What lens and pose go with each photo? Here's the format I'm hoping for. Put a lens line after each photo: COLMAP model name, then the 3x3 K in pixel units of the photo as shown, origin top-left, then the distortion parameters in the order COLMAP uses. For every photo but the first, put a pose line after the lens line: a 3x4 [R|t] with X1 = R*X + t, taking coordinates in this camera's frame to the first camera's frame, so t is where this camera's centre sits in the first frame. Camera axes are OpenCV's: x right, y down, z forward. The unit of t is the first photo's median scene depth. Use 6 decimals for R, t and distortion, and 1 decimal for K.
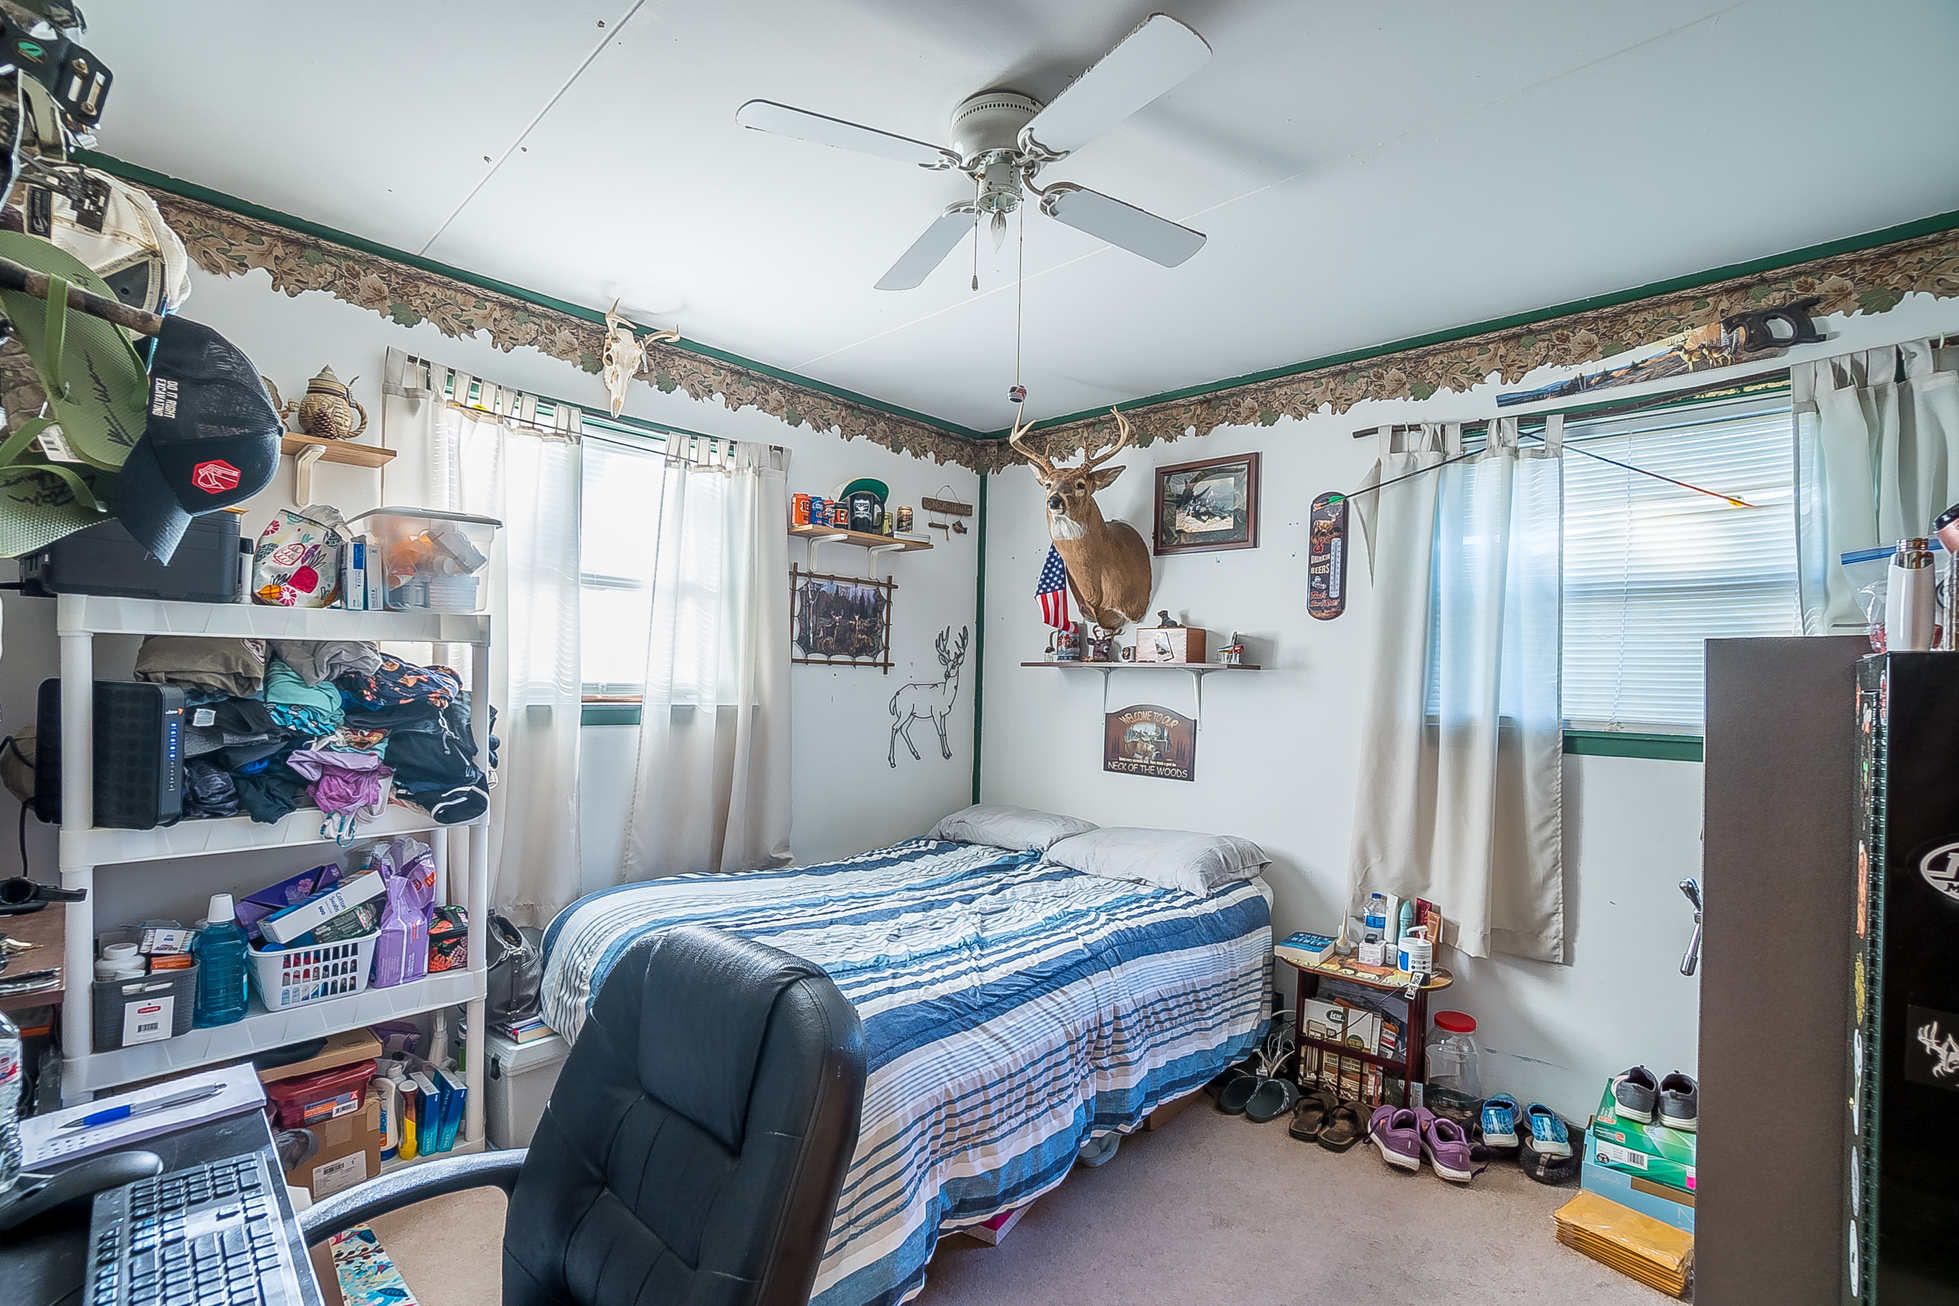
lens RADIAL K [[881.5, 0, 969.7], [0, 881.5, 679.9], [0, 0, 1]] dist [-0.069202, 0.026773]
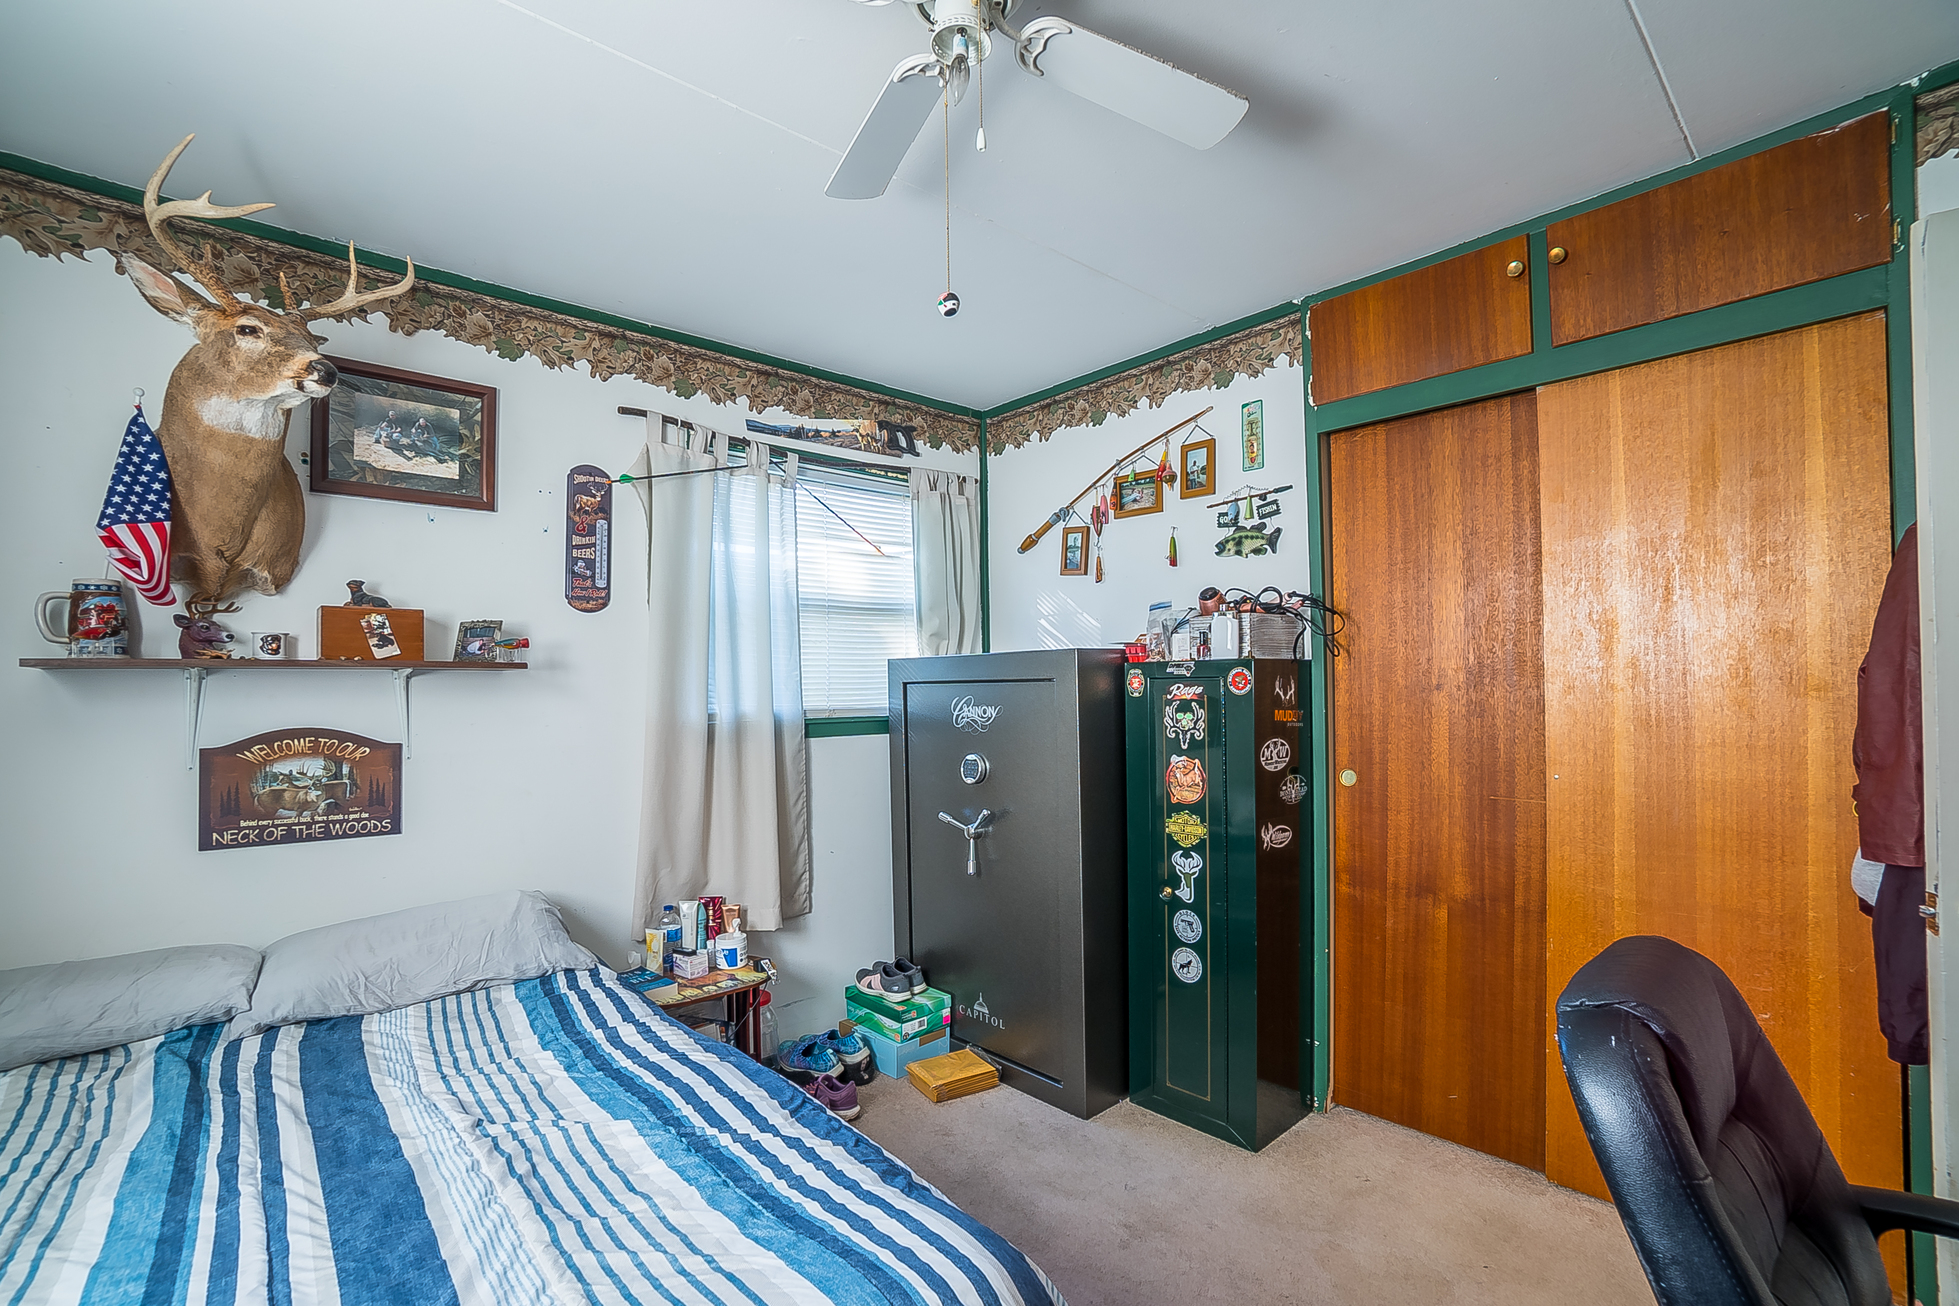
lens RADIAL K [[881.5, 0, 969.7], [0, 881.5, 679.9], [0, 0, 1]] dist [-0.069202, 0.026773]
pose [[0.069675, -0.016017, 0.997441, -0.468799], [0.015178, 0.999772, 0.014994, -0.009863], [-0.997454, 0.014095, 0.069902, 0.619497]]
